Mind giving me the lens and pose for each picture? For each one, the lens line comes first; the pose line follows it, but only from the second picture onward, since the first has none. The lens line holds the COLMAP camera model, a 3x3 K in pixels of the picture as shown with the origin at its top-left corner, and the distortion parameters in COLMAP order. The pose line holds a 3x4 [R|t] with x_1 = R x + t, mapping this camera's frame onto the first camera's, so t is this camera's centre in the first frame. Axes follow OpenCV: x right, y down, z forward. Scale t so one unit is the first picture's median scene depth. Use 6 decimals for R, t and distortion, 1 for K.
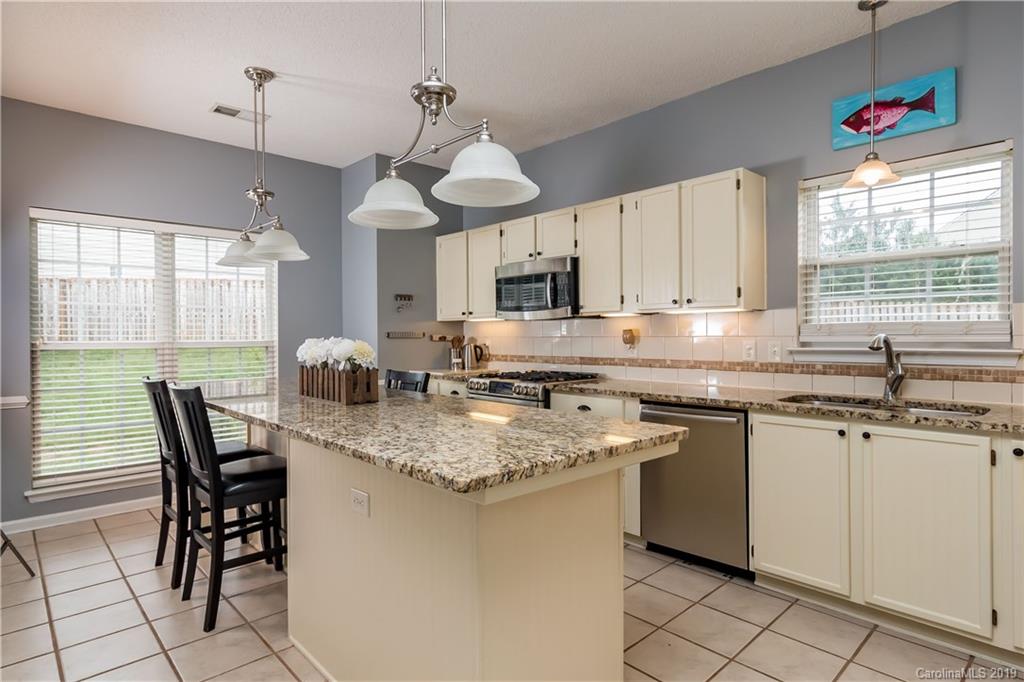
lens RADIAL K [[556.6, 0, 509.6], [0, 556.6, 336.2], [0, 0, 1]] dist [-0.001668, 0.000333]
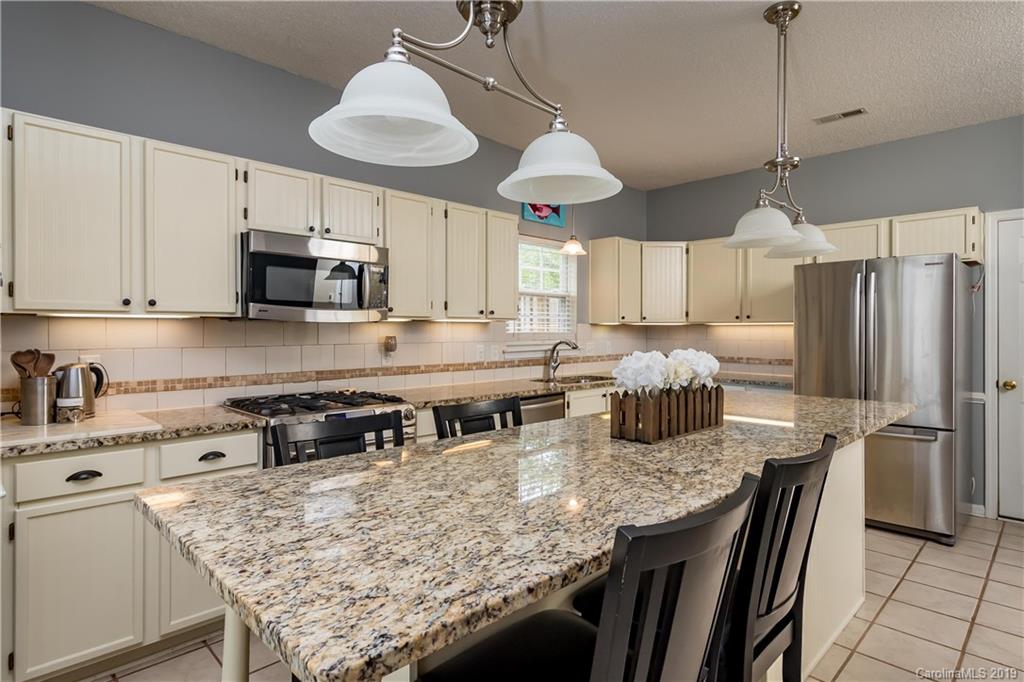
lens RADIAL K [[556.6, 0, 509.4], [0, 556.6, 338.7], [0, 0, 1]] dist [-0.001668, 0.000333]
pose [[-0.030624, -0.002766, 0.999527, -0.765296], [0.006809, 0.999972, 0.002976, -0.009445], [-0.999508, 0.006897, -0.030604, 0.886236]]
